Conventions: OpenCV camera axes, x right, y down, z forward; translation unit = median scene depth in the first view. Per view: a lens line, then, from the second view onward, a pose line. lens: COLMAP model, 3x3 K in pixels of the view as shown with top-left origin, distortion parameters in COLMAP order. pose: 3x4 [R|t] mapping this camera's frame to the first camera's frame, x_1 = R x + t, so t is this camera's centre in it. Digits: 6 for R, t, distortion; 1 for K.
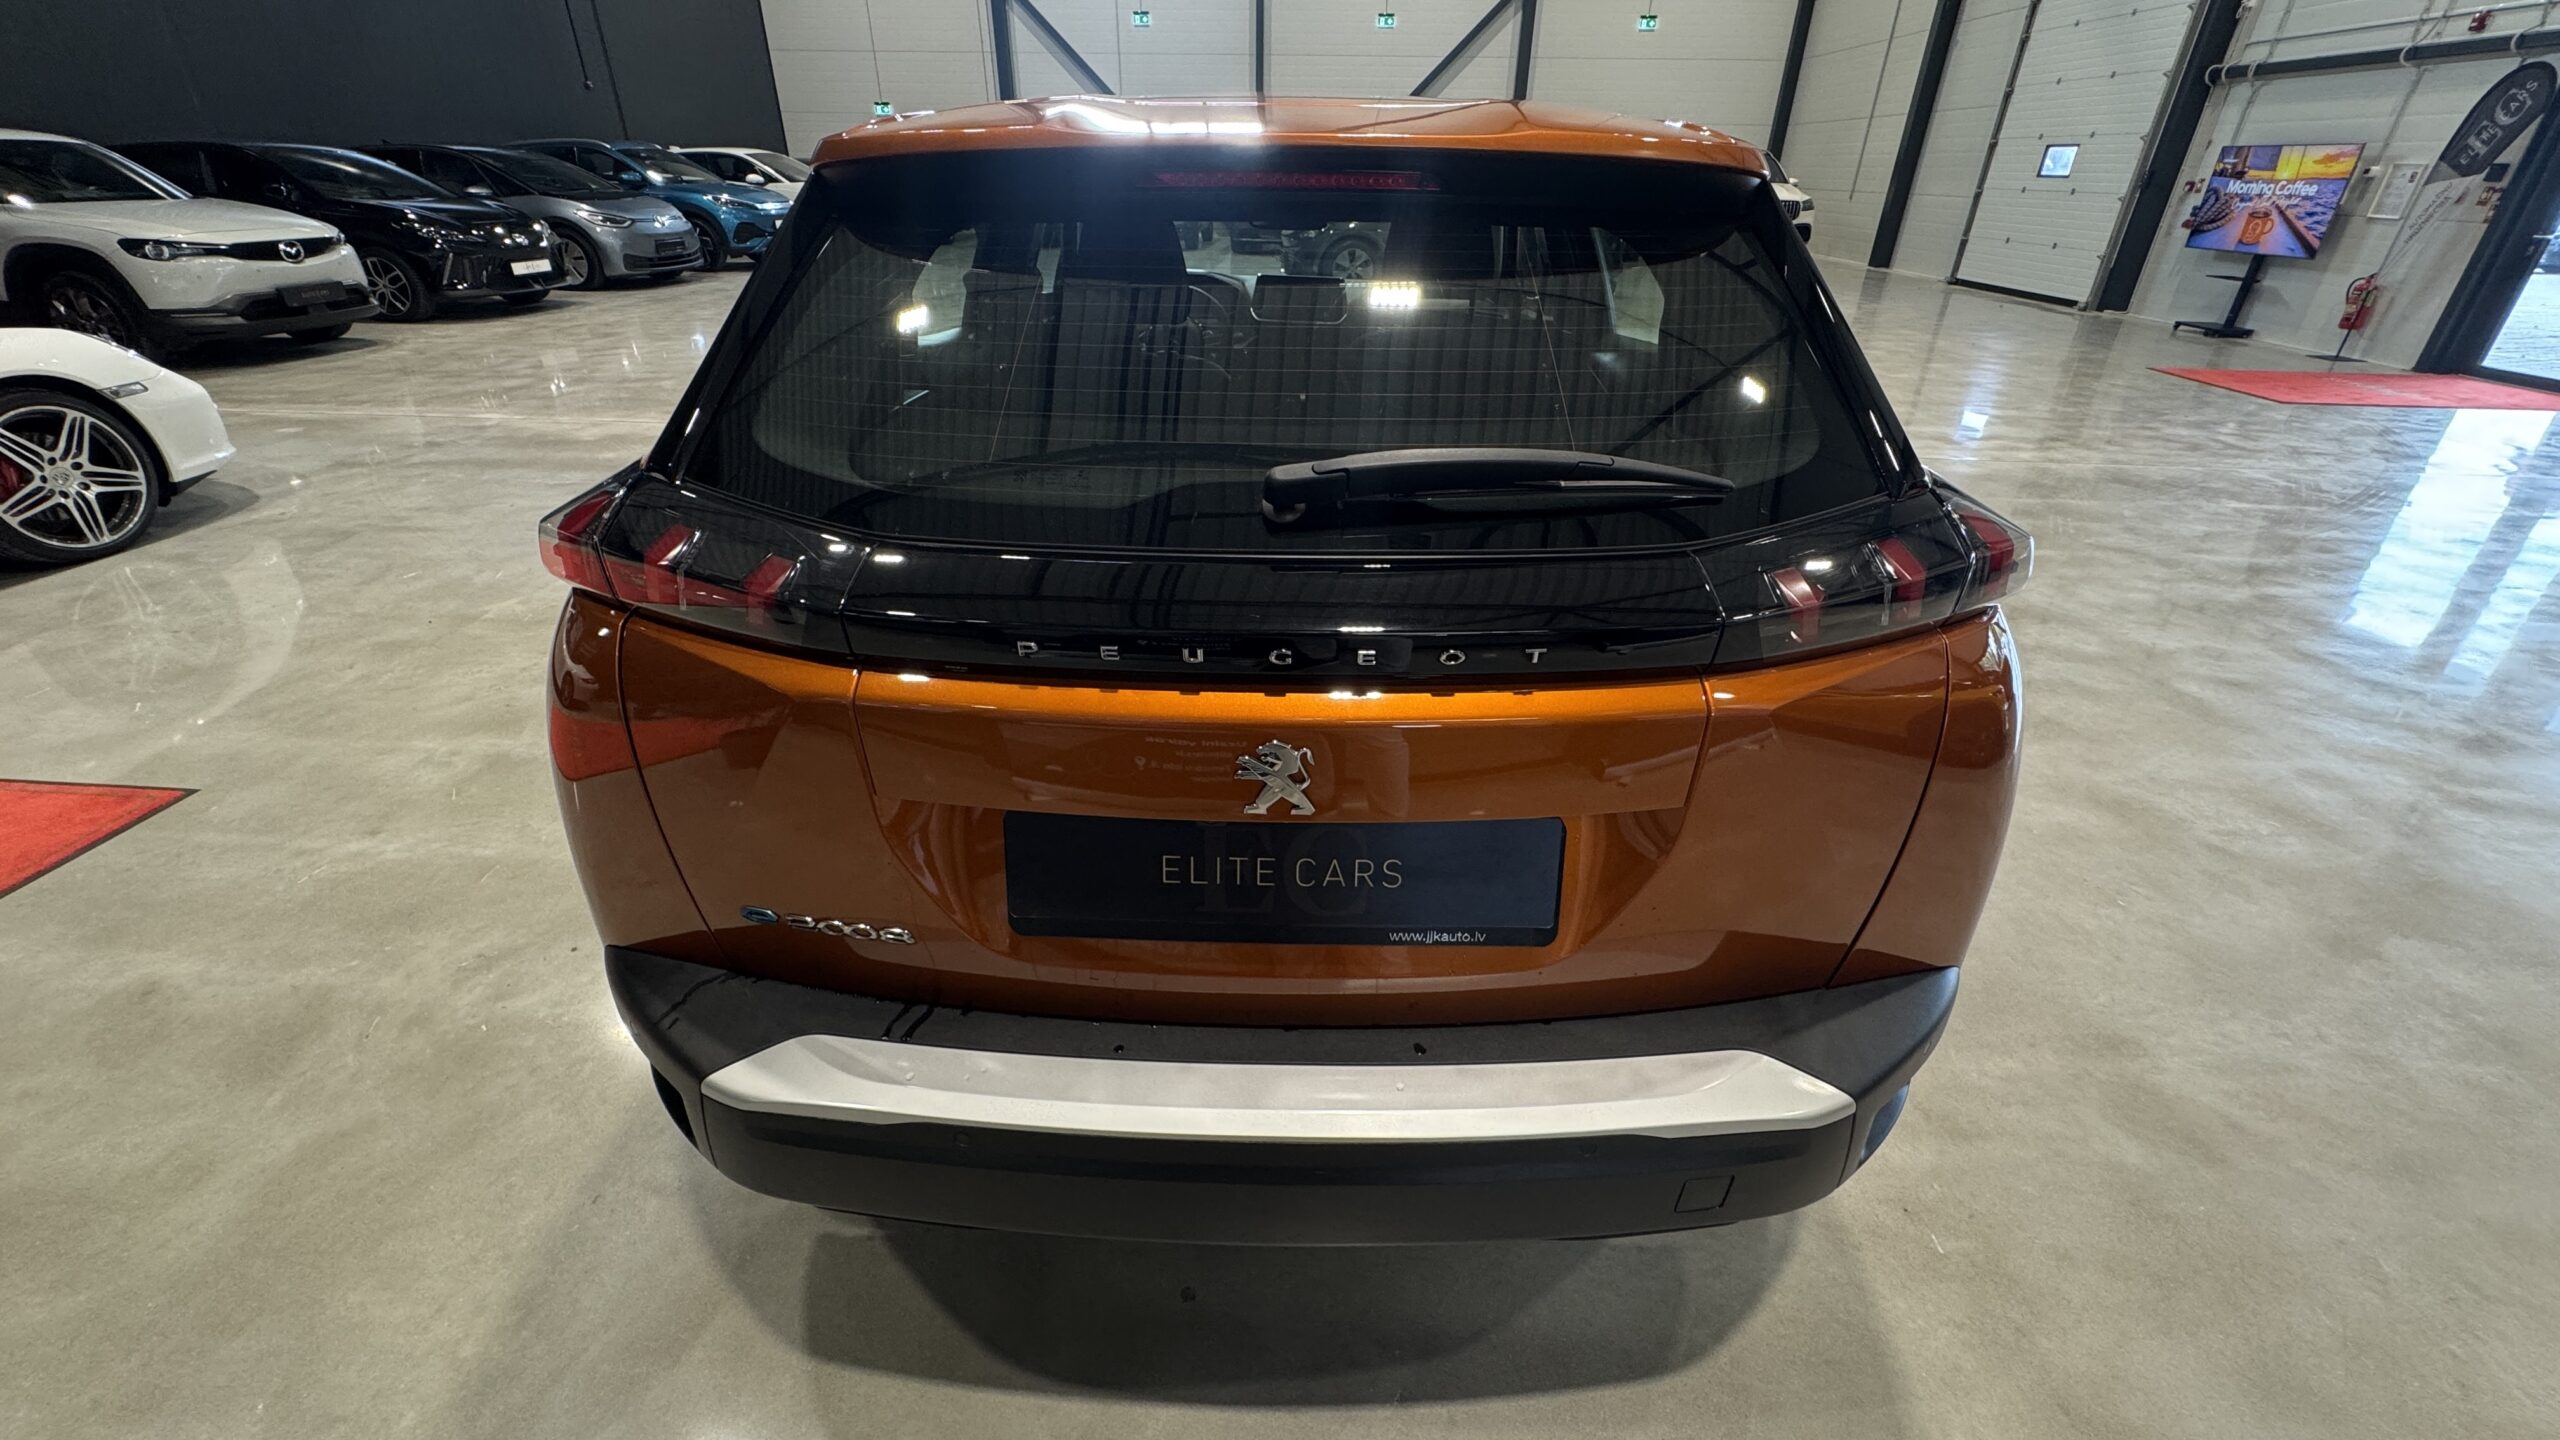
lens RADIAL K [[1027.8, 0, 1284.5], [0, 1027.8, 712.8], [0, 0, 1]] dist [0.005609, -0.000250]
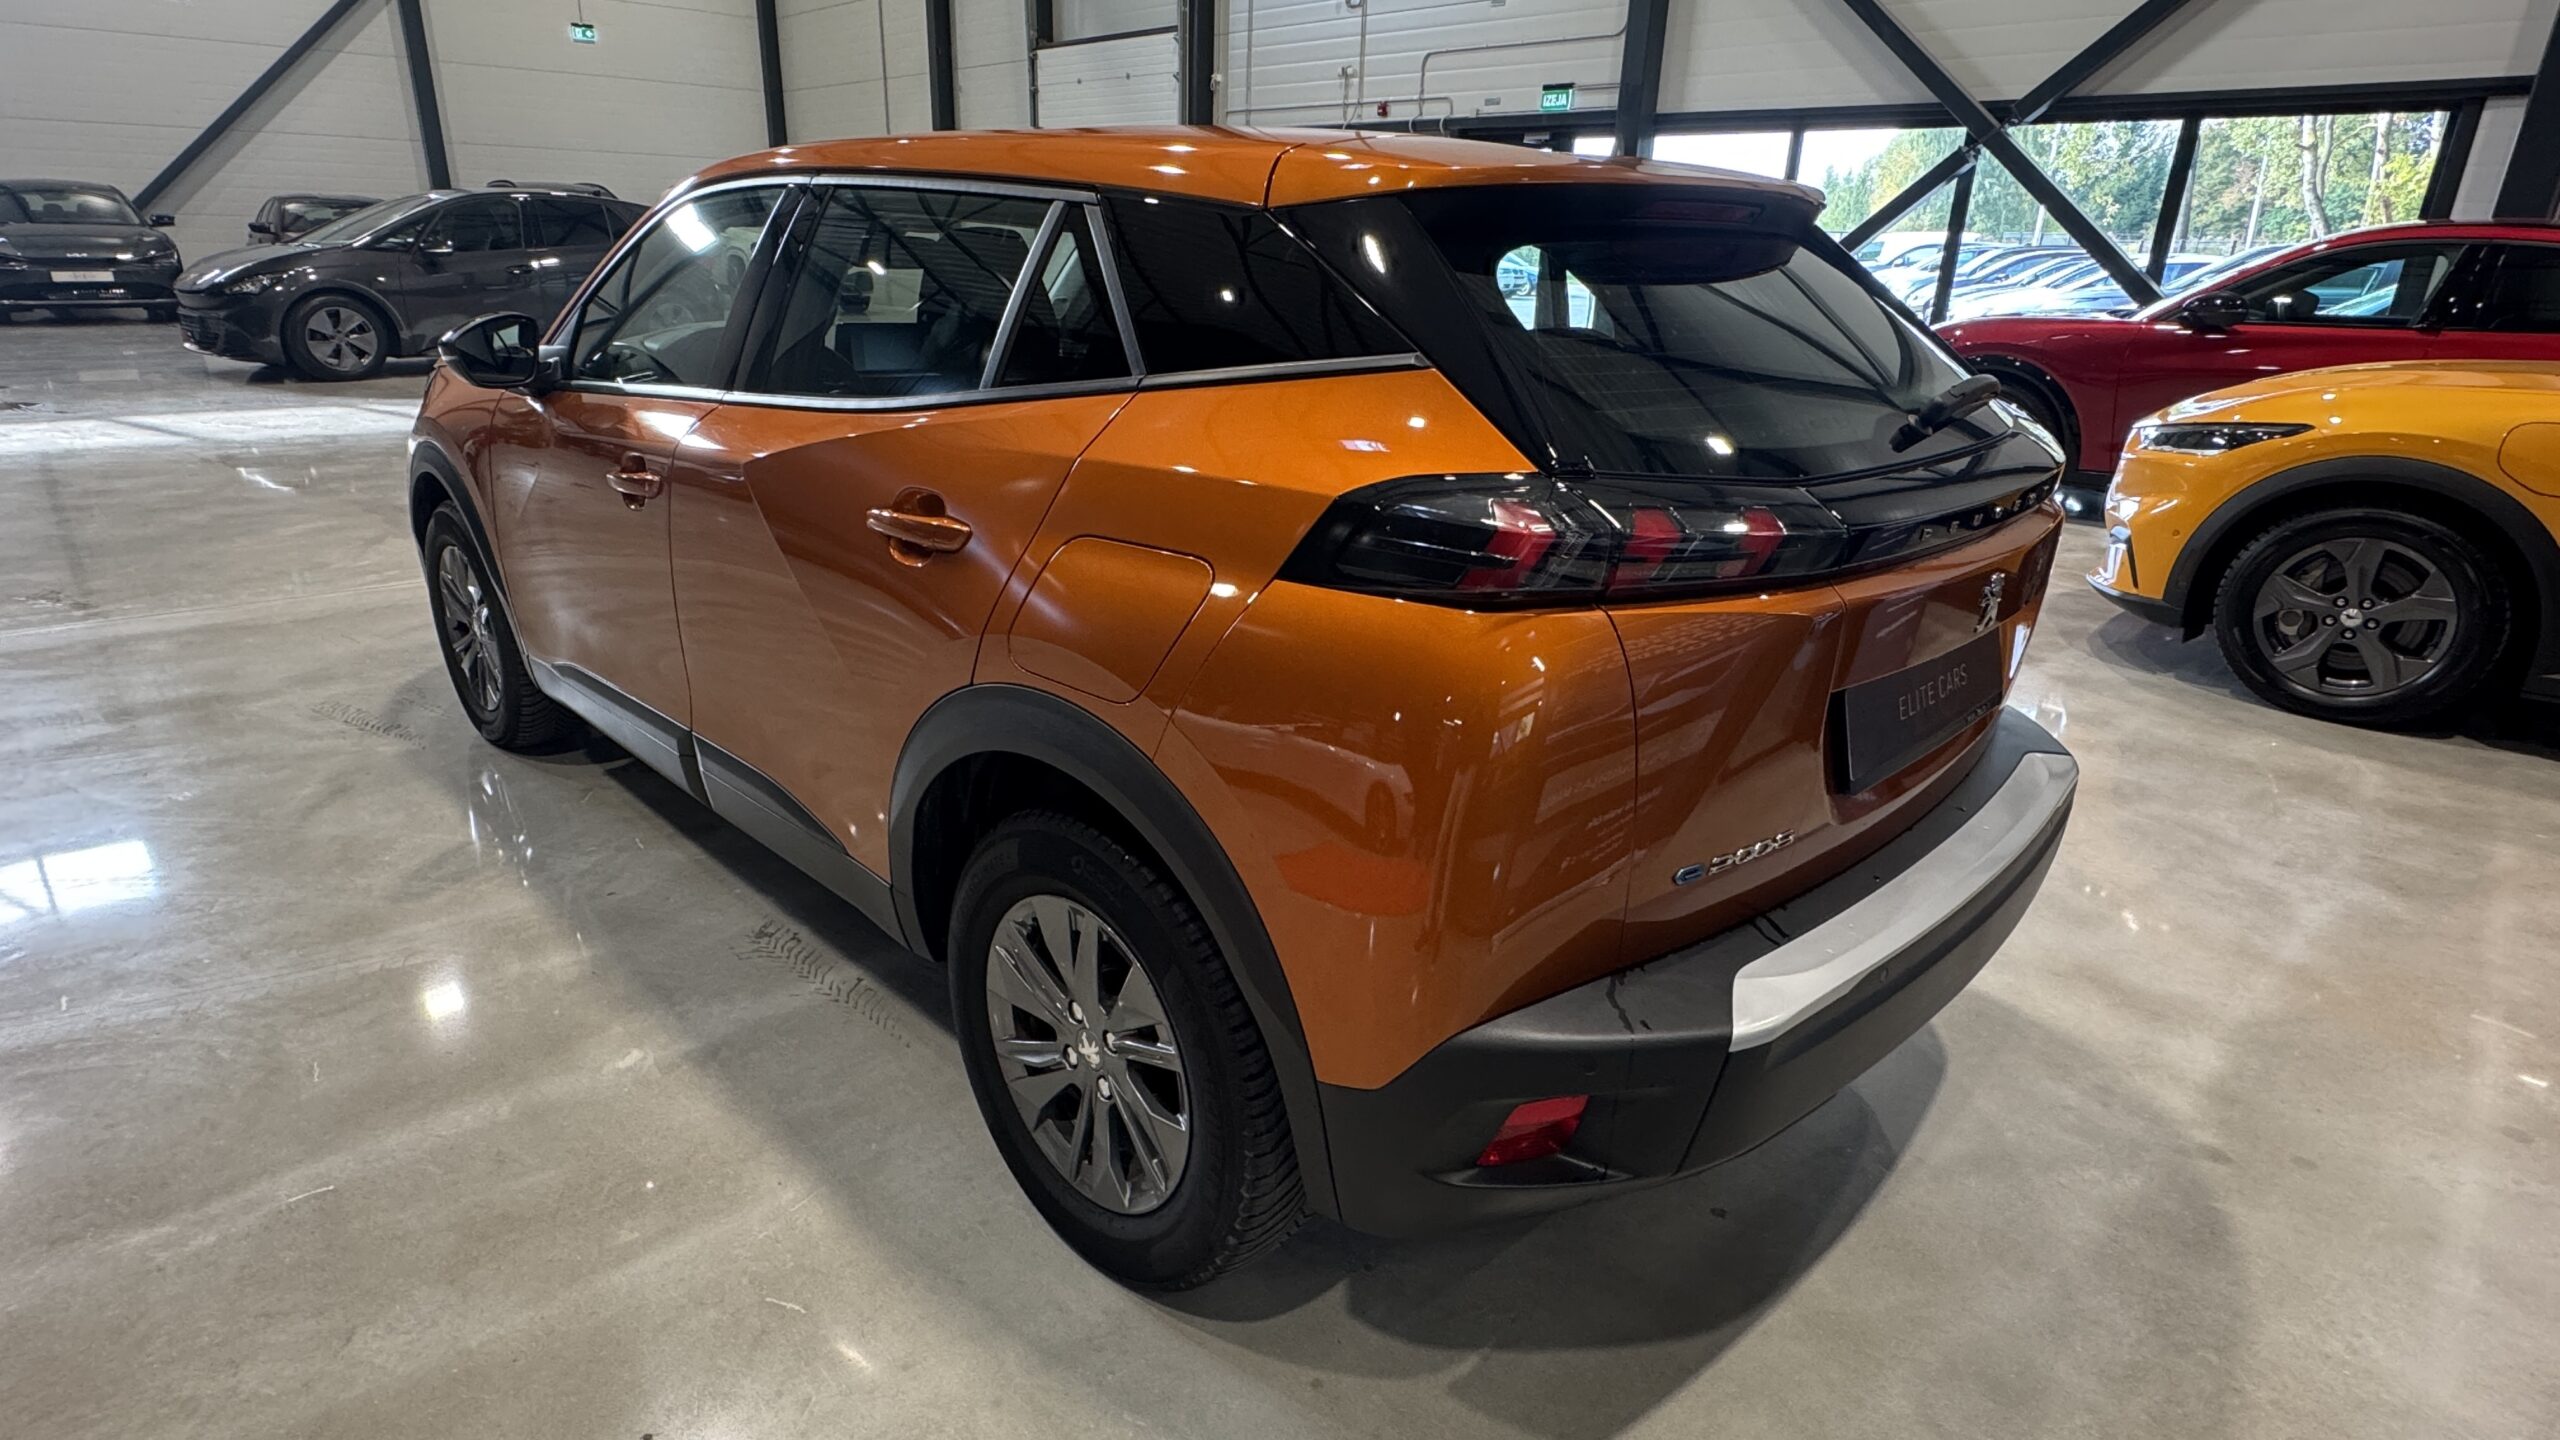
lens RADIAL K [[1349.6, 0, 1273.4], [0, 1349.6, 715.7], [0, 0, 1]] dist [0.004926, -0.001779]
pose [[0.696498, -0.240681, 0.675991, -0.207256], [0.323532, 0.946211, 0.003544, -0.012497], [-0.640483, 0.216236, 0.736901, 0.026312]]
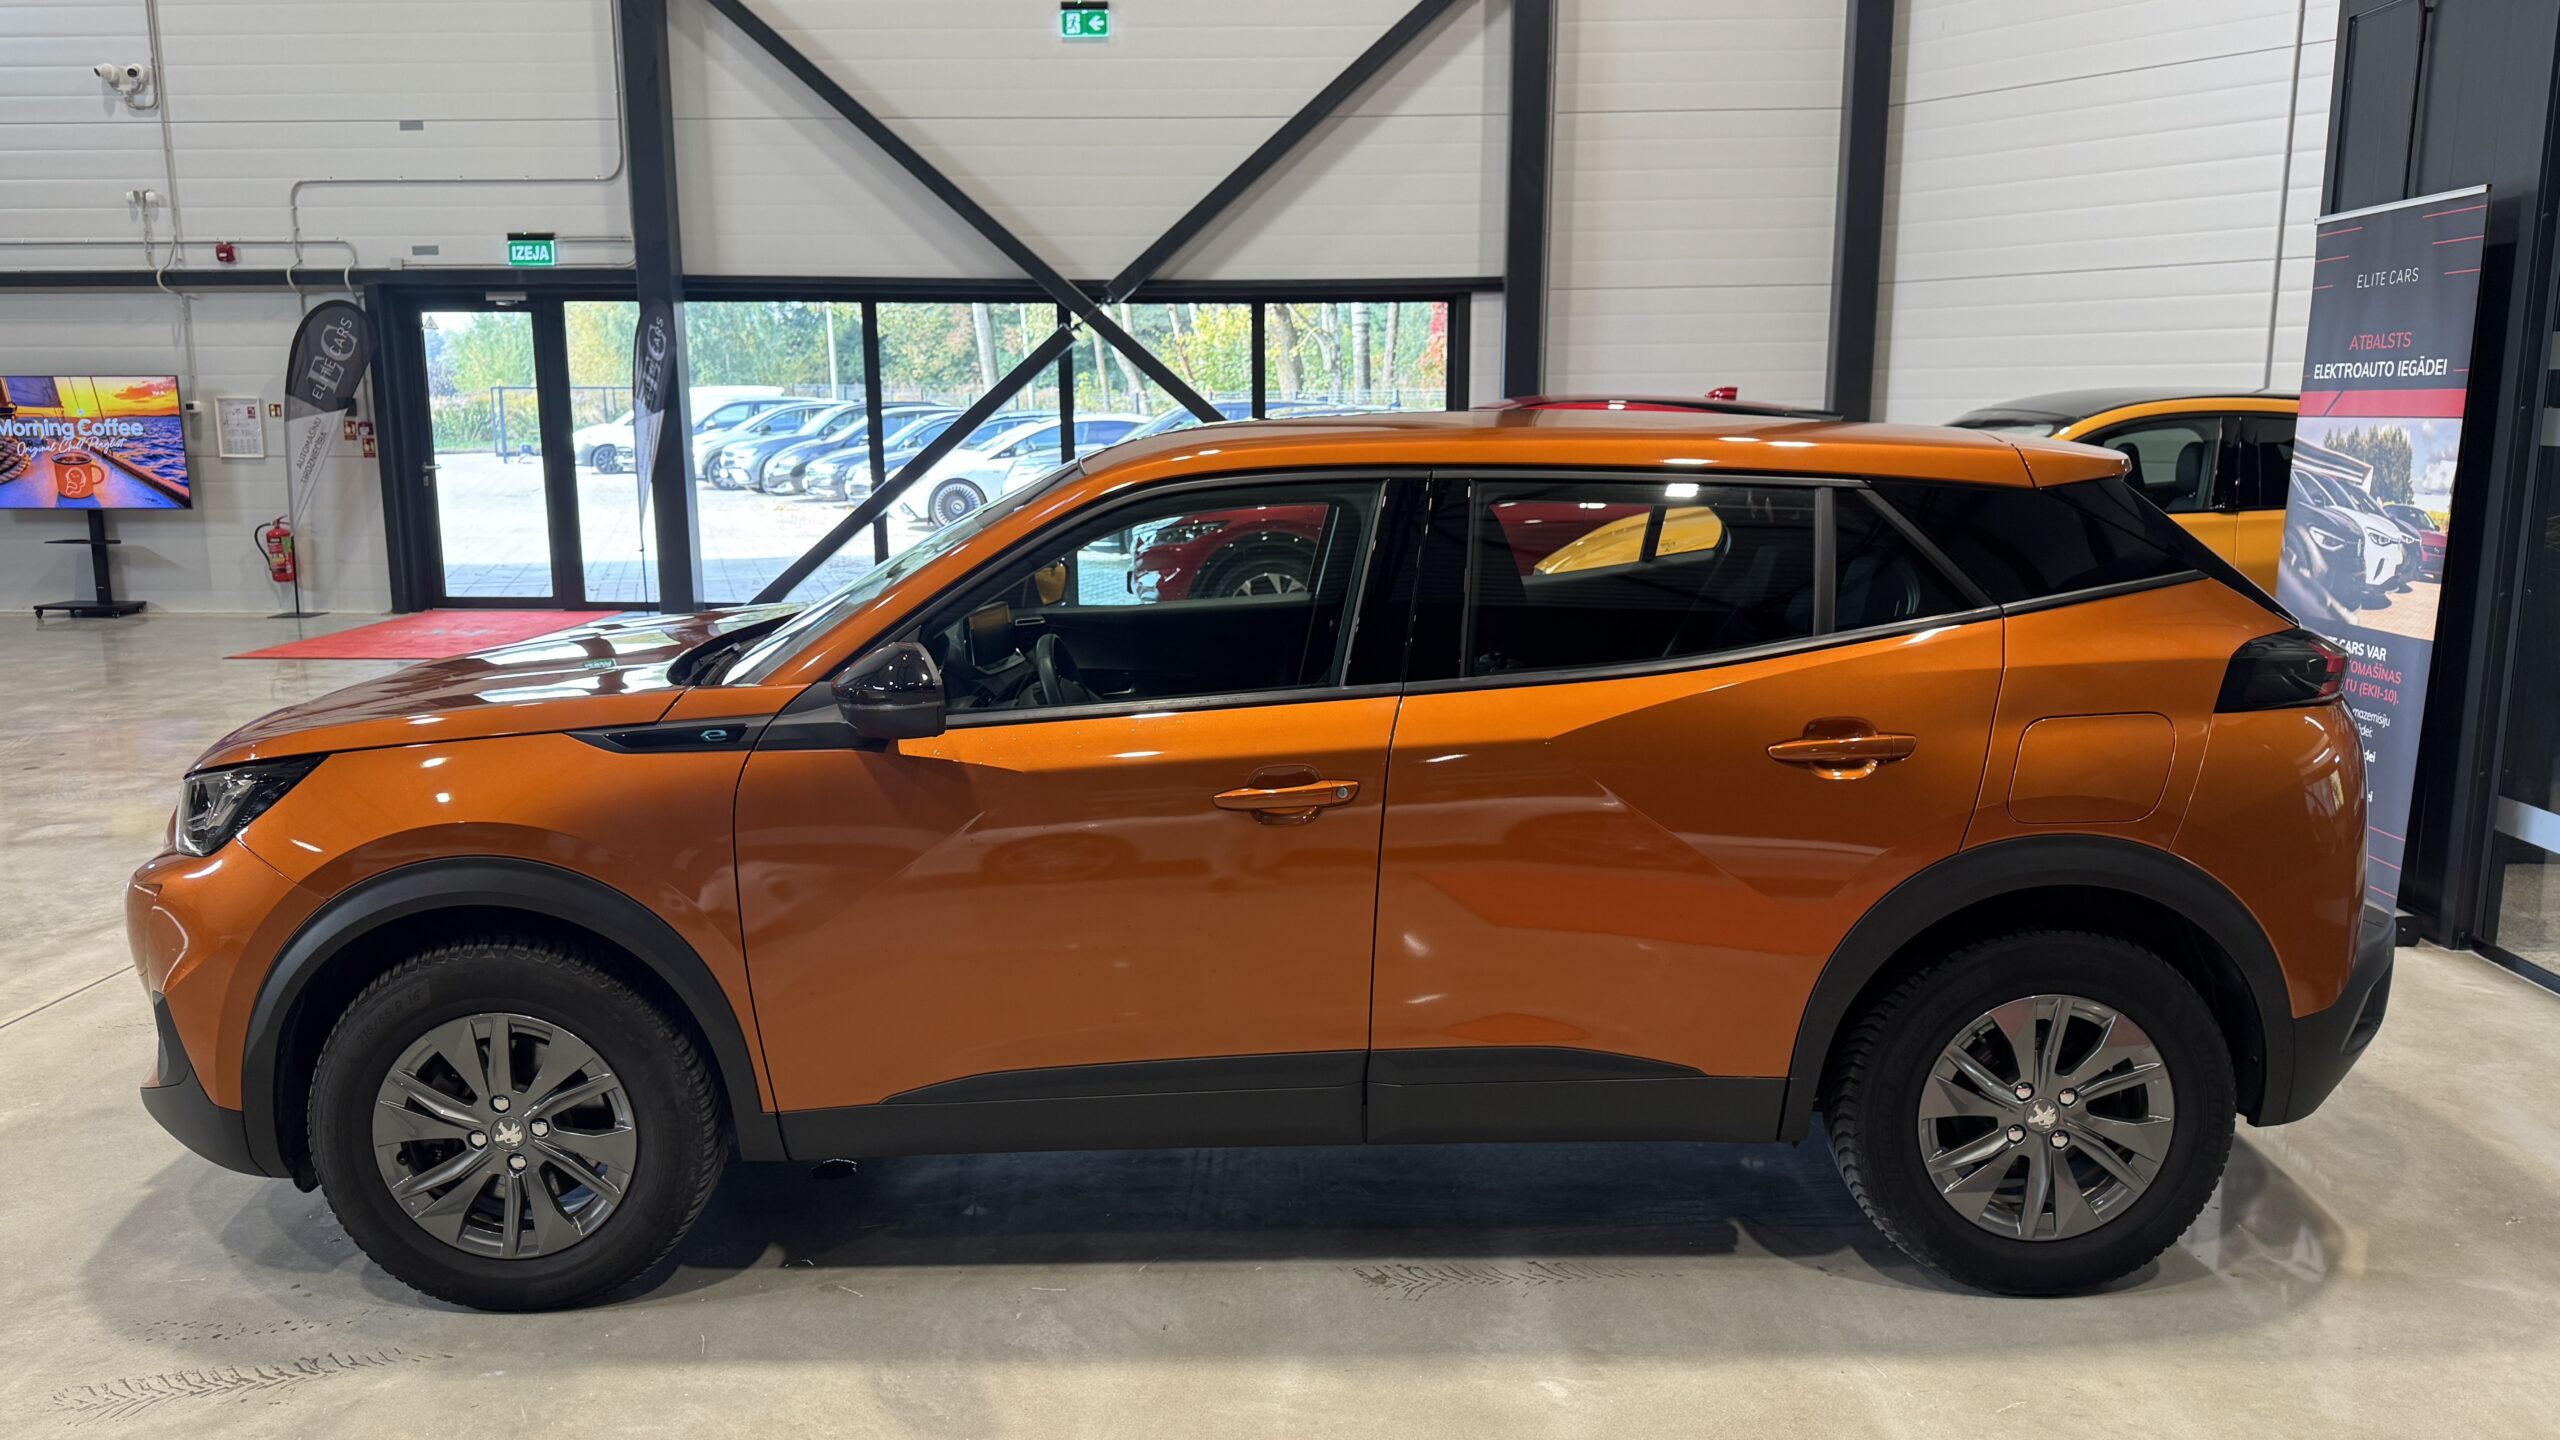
lens RADIAL K [[1834.4, 0, 1288.7], [0, 1834.4, 741.6], [0, 0, 1]] dist [0.040743, -0.048238]
pose [[-0.047490, -0.201813, 0.978272, -0.435210], [0.470614, 0.859344, 0.200125, -0.179794], [-0.881060, 0.469893, 0.054166, 0.284128]]
